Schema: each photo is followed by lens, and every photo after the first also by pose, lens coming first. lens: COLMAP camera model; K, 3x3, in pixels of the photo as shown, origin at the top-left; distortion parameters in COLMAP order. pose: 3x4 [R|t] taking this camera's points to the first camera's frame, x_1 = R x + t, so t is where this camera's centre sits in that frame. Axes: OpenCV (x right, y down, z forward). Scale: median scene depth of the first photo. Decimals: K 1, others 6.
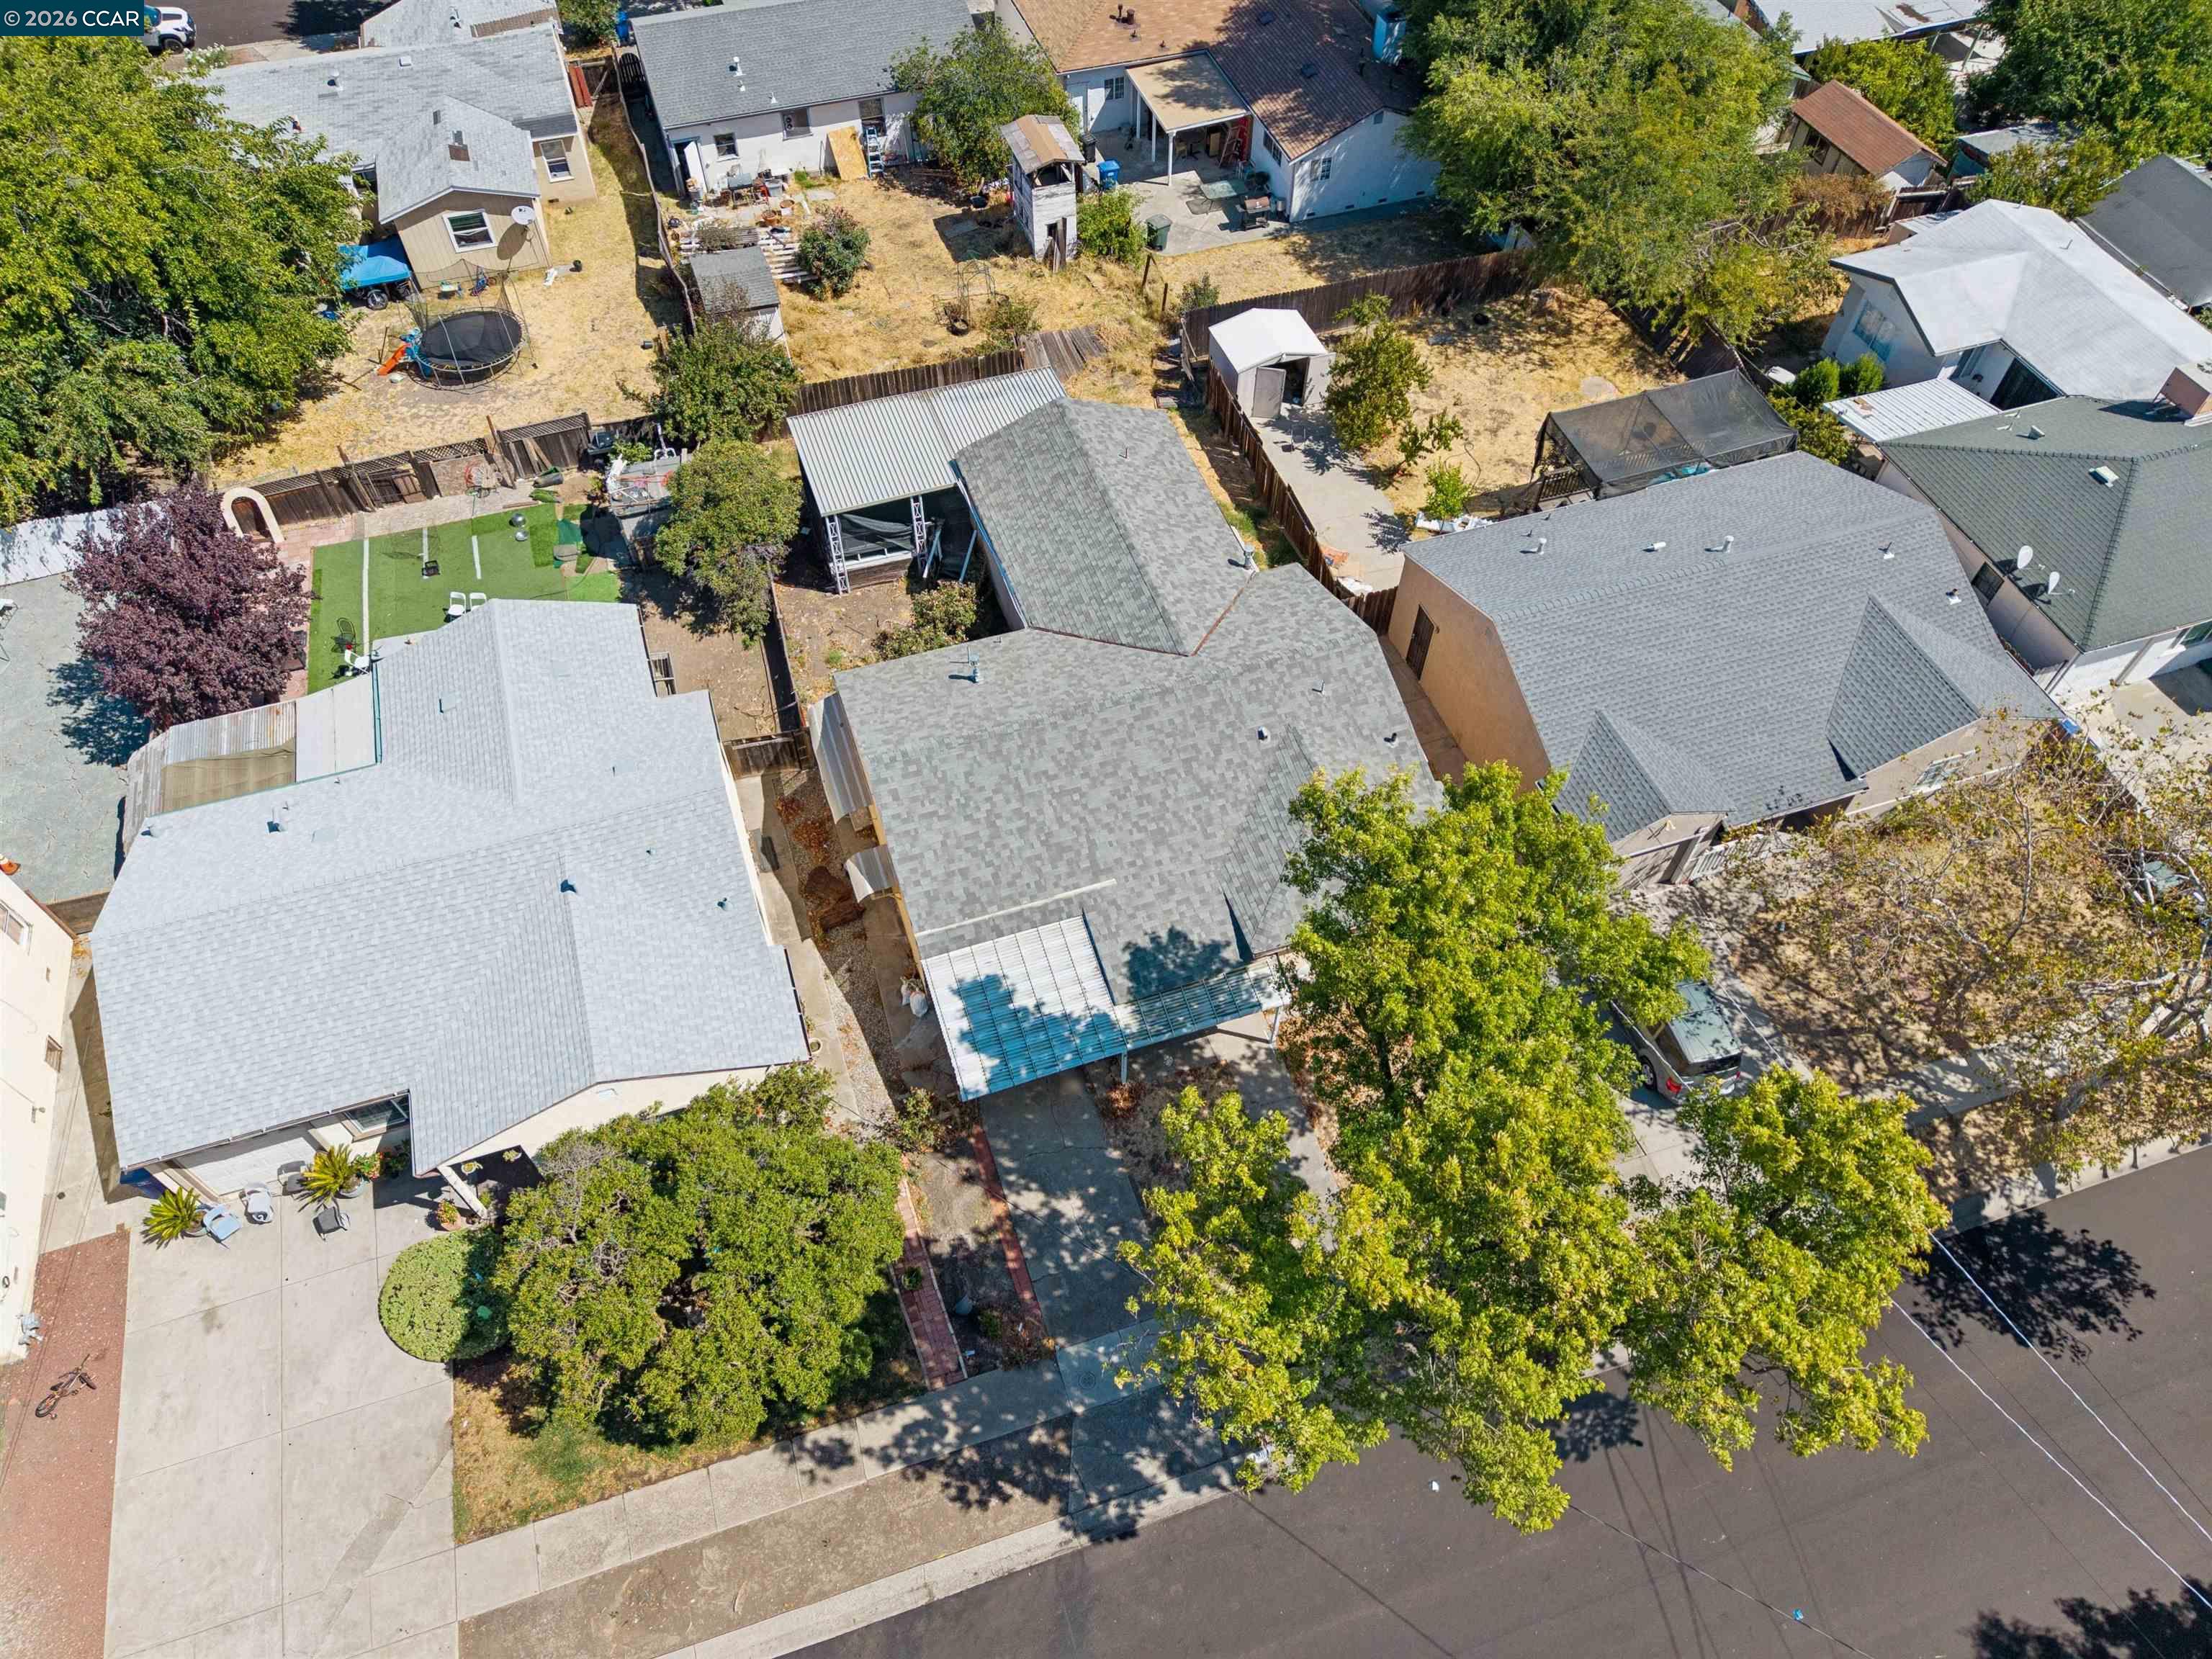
lens RADIAL K [[1476.2, 0, 1110.6], [0, 1476.2, 828.0], [0, 0, 1]] dist [0.028964, -0.023109]
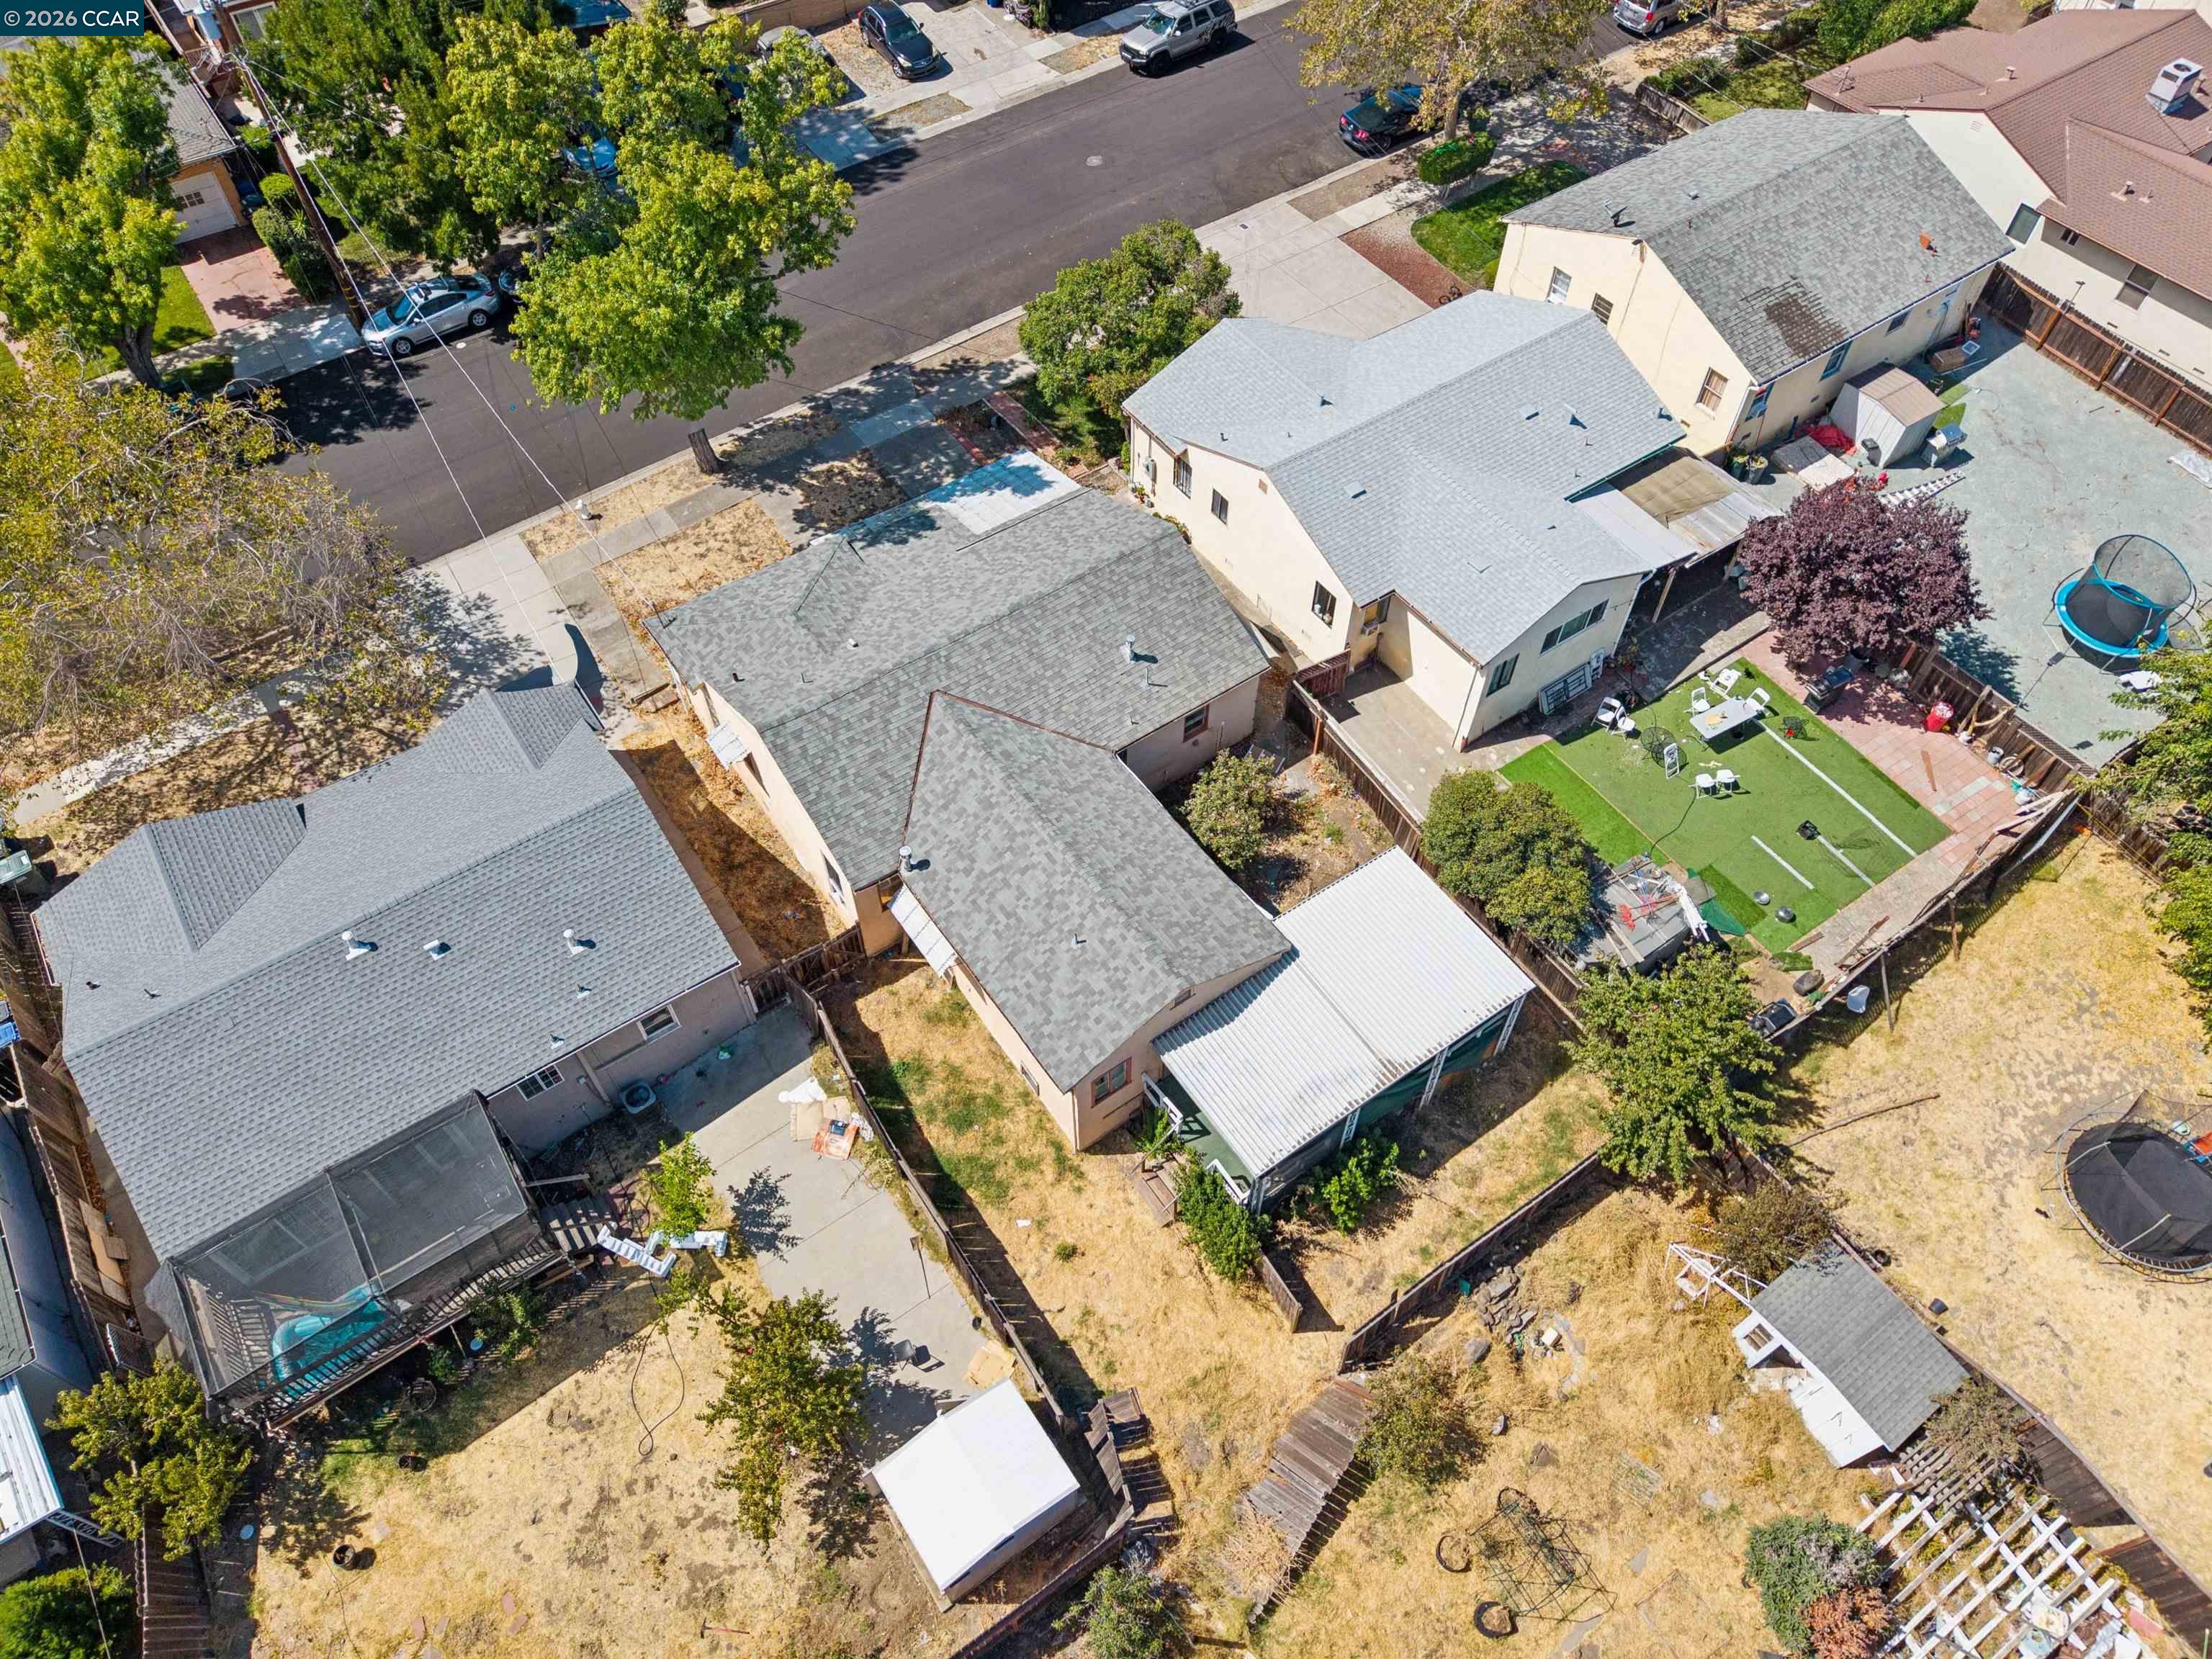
lens RADIAL K [[1476.2, 0, 1110.6], [0, 1476.2, 828.0], [0, 0, 1]] dist [0.028964, -0.023109]
pose [[-0.959650, 0.222814, -0.171539, 0.118488], [-0.227101, -0.254383, 0.940061, -1.003338], [0.165822, 0.941086, 0.294720, 0.705619]]
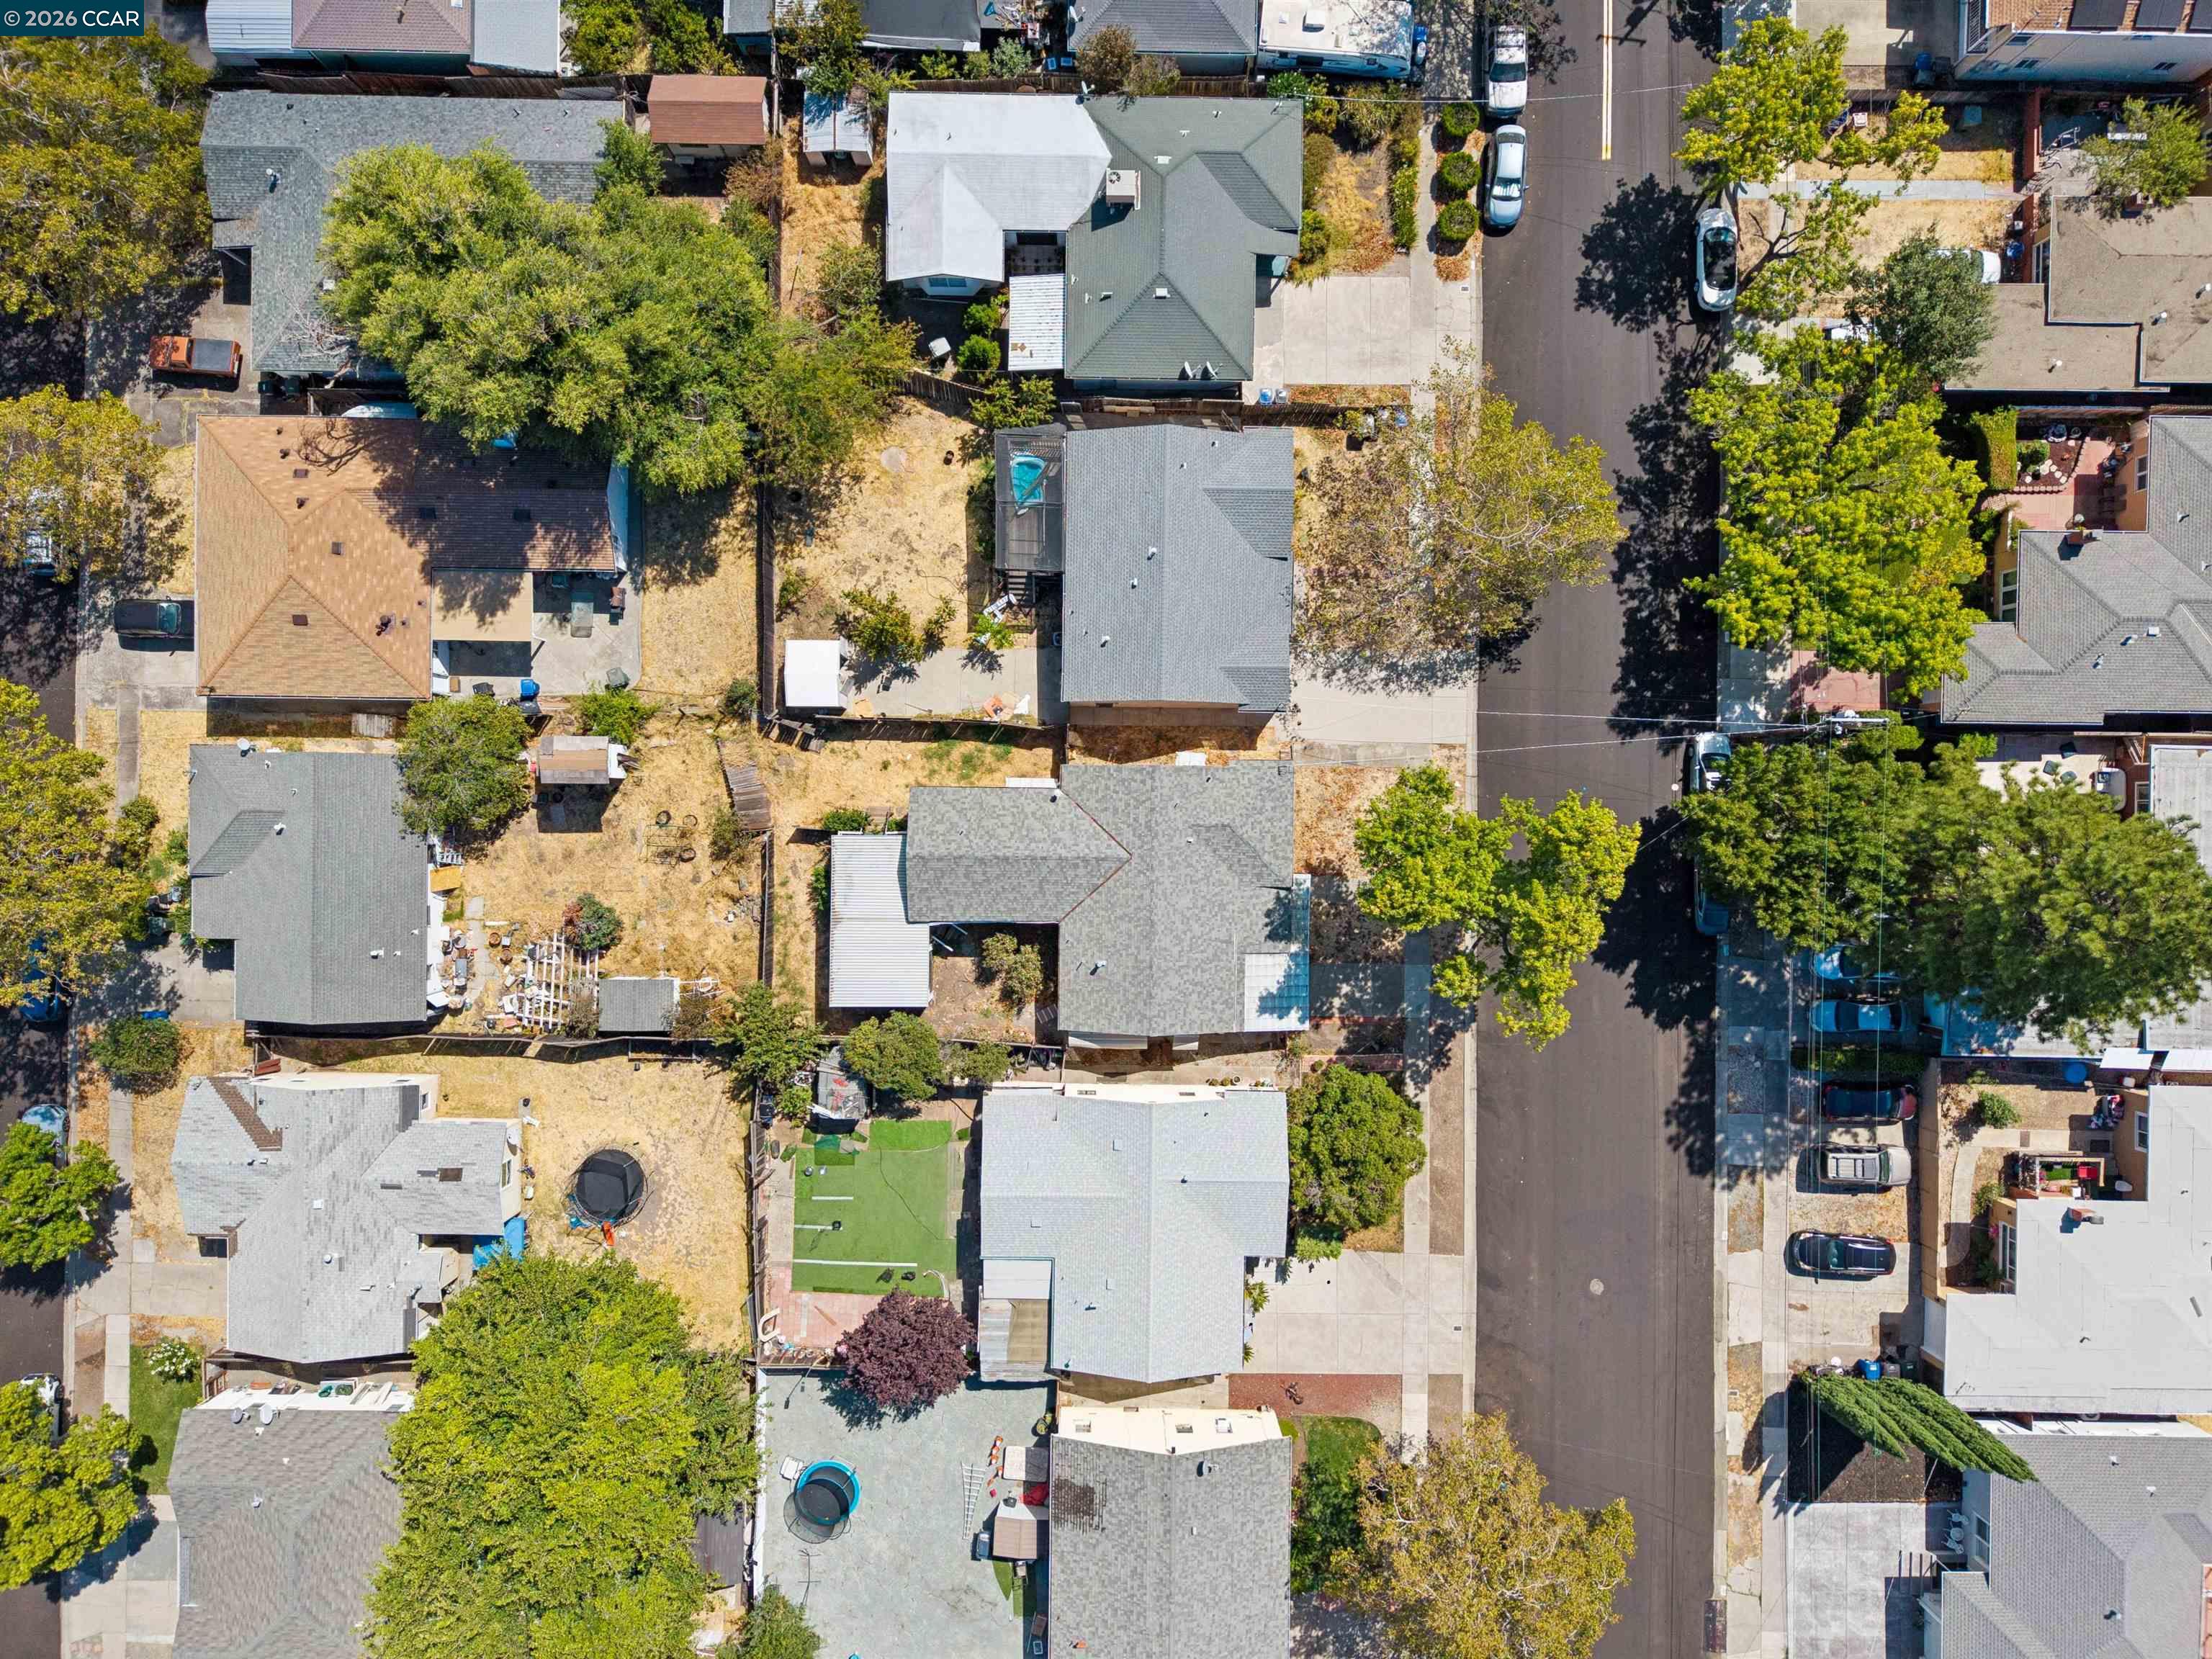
lens RADIAL K [[1476.2, 0, 1110.6], [0, 1476.2, 828.0], [0, 0, 1]] dist [0.028964, -0.023109]
pose [[0.331069, -0.943583, -0.006717, 0.082600], [0.746944, 0.257712, 0.612911, -1.160924], [-0.576601, -0.207933, 0.790123, -0.433135]]
